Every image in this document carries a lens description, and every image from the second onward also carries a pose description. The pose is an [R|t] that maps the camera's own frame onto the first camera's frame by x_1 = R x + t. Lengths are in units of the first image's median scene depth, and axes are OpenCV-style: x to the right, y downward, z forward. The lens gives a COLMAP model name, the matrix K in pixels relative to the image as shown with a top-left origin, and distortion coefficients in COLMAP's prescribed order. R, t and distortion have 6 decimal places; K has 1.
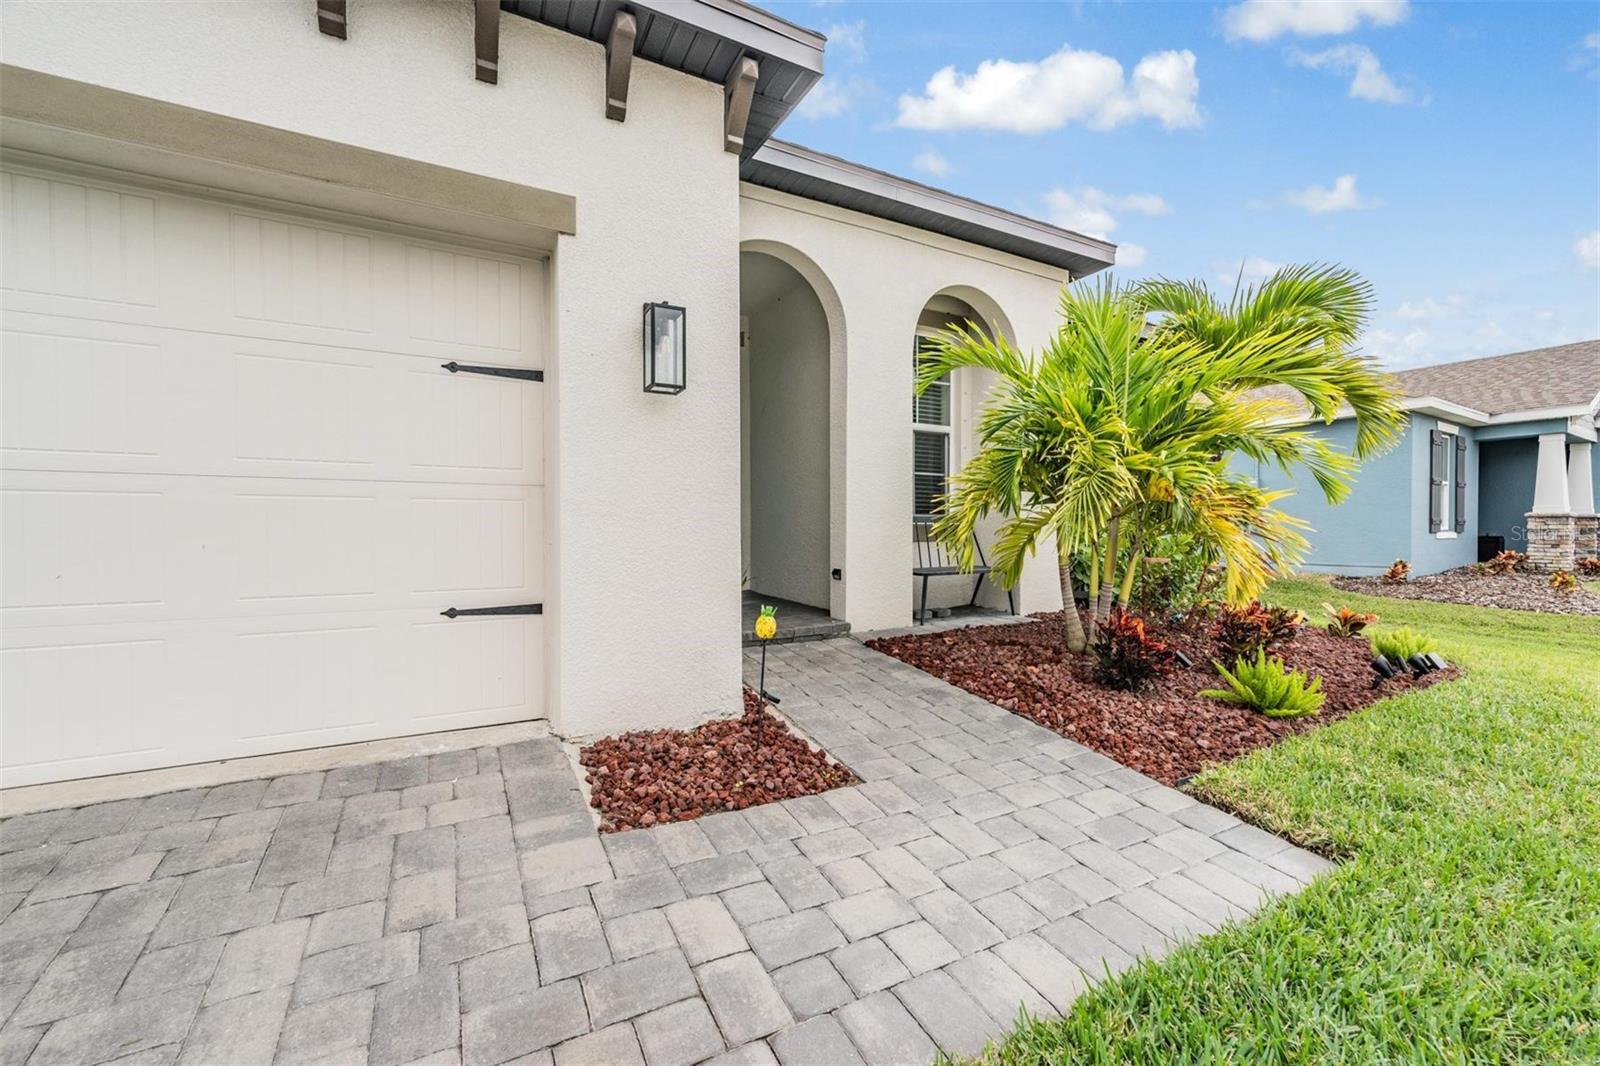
lens RADIAL K [[644.7, 0, 800.0], [0, 644.7, 533.0], [0, 0, 1]] dist [-0.000787, -0.000039]
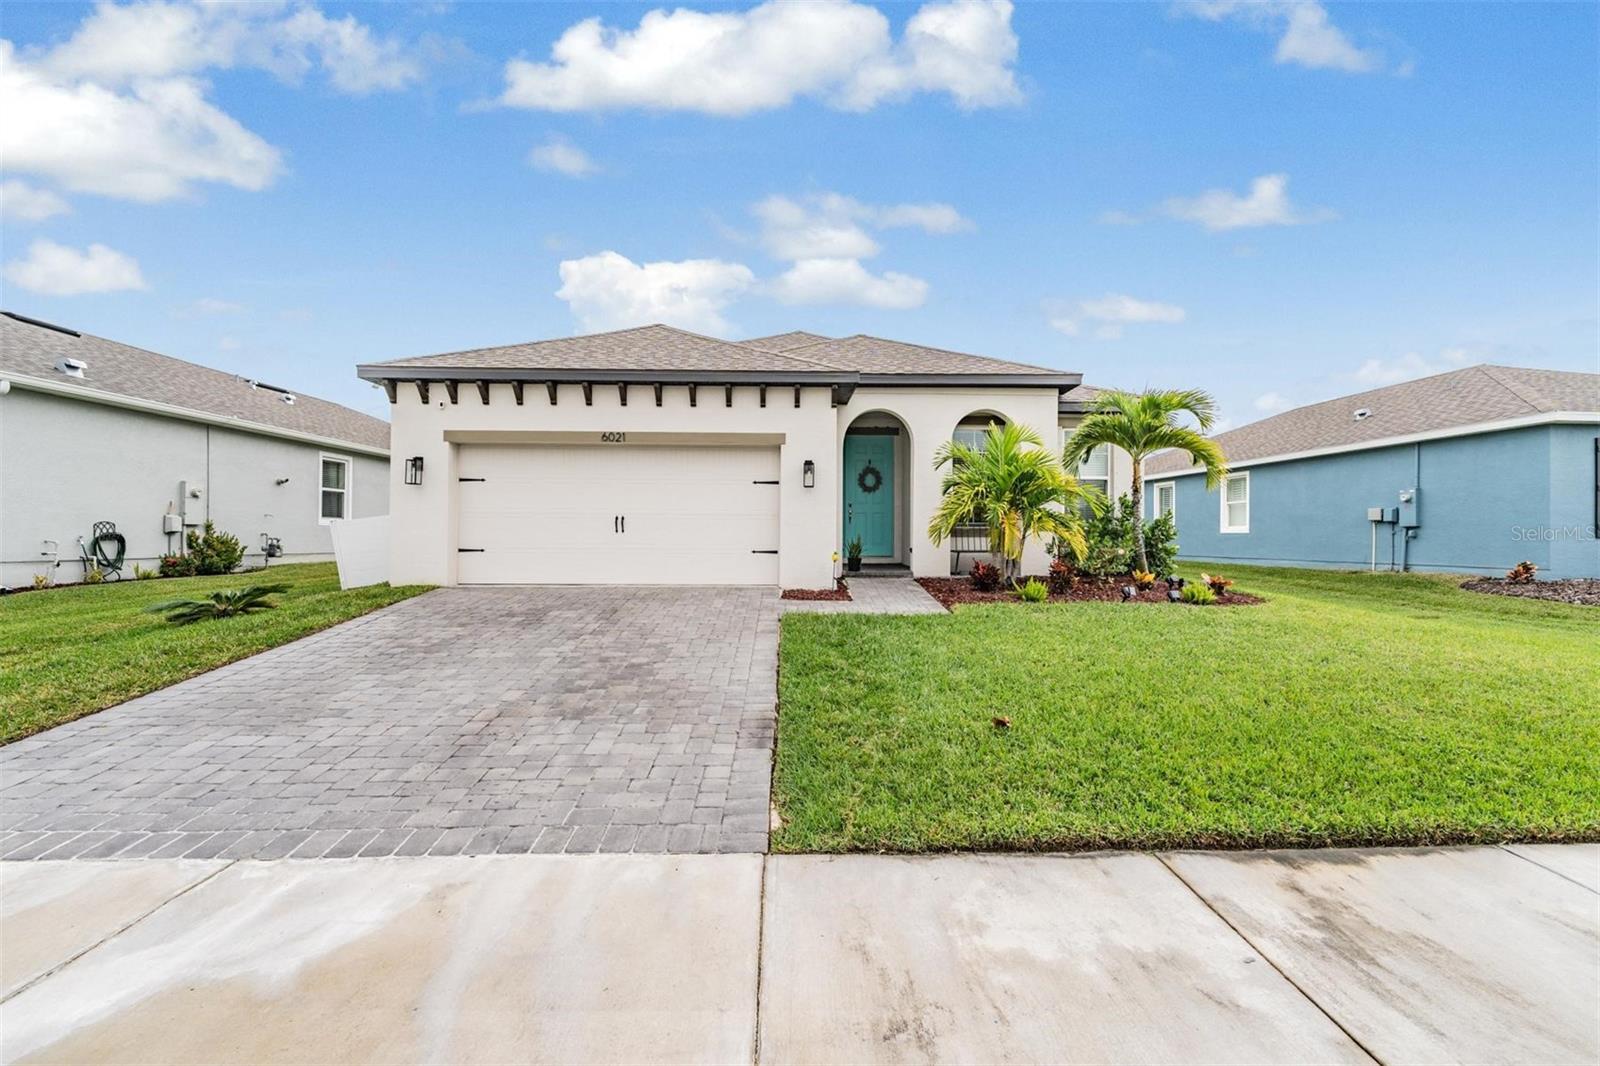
lens RADIAL K [[642.3, 0, 800.6], [0, 642.3, 538.7], [0, 0, 1]] dist [0.000548, -0.000106]
pose [[0.883191, 0.006347, -0.468971, 0.807927], [-0.008880, 0.999955, -0.003190, 0.036397], [0.468930, 0.006981, 0.883208, -1.207735]]
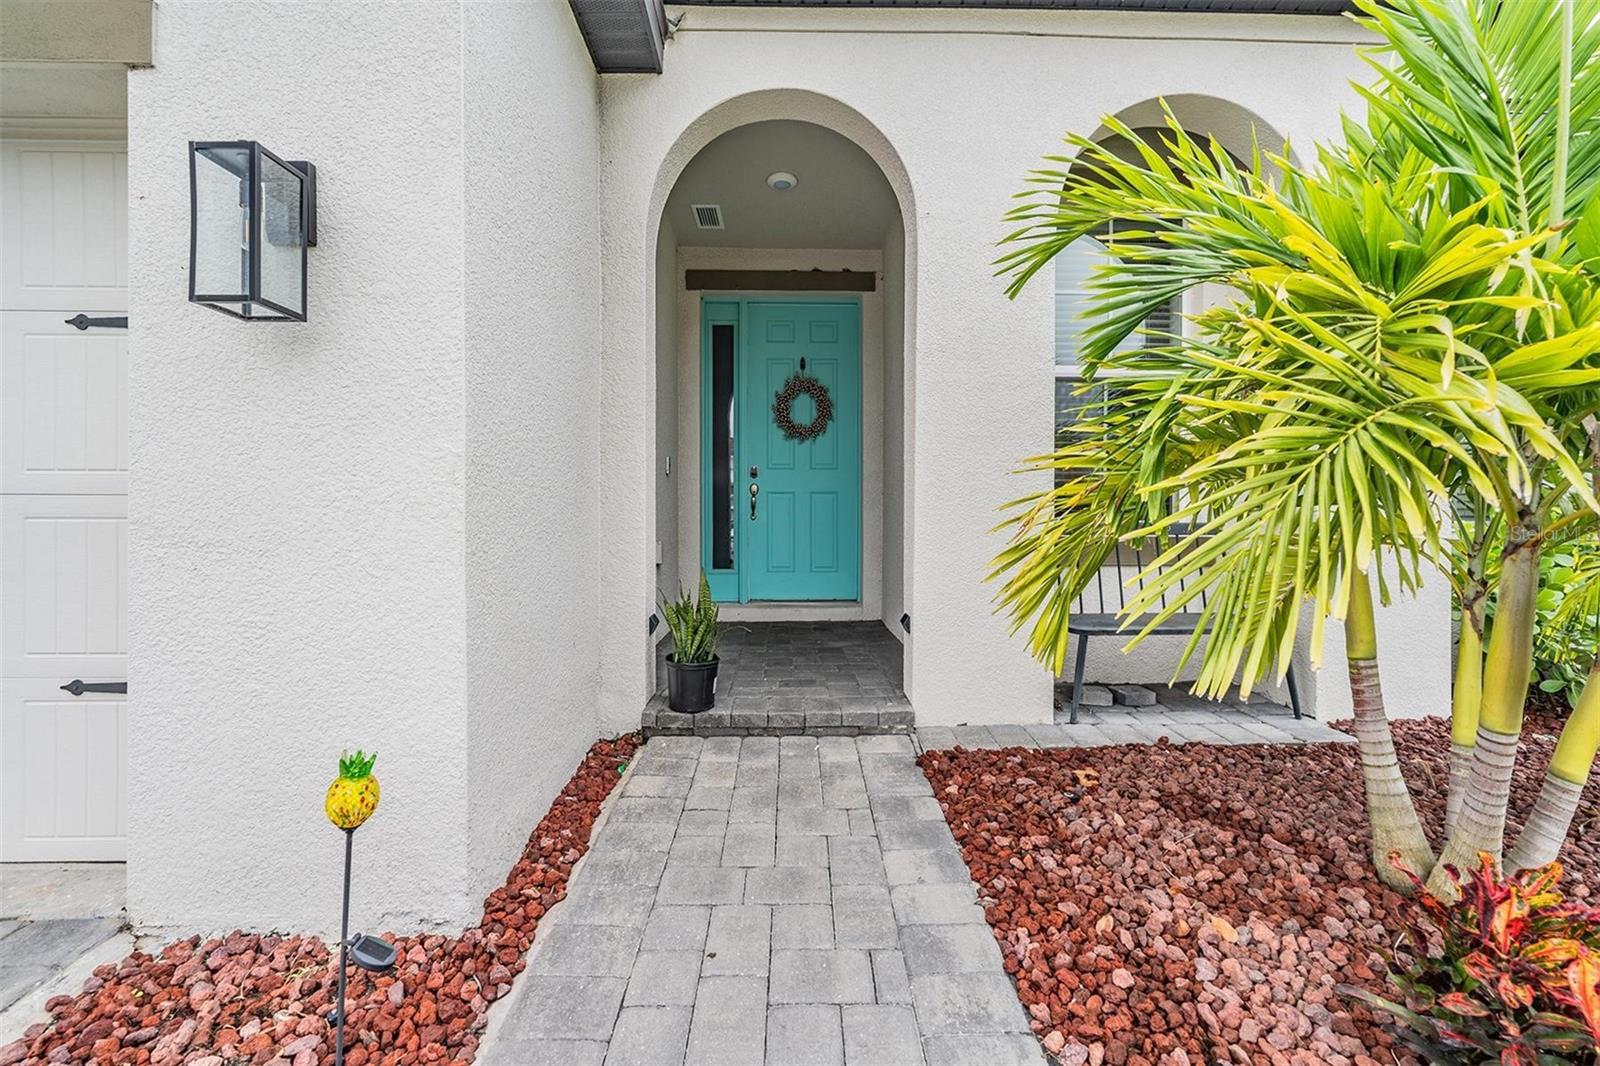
lens RADIAL K [[634.0, 0, 800.0], [0, 634.0, 533.0], [0, 0, 1]] dist [-0.007771, -0.000179]
pose [[0.887272, 0.011581, -0.461101, 0.257392], [-0.006463, 0.999899, 0.012676, -0.030676], [0.461201, -0.008267, 0.887257, 0.450697]]
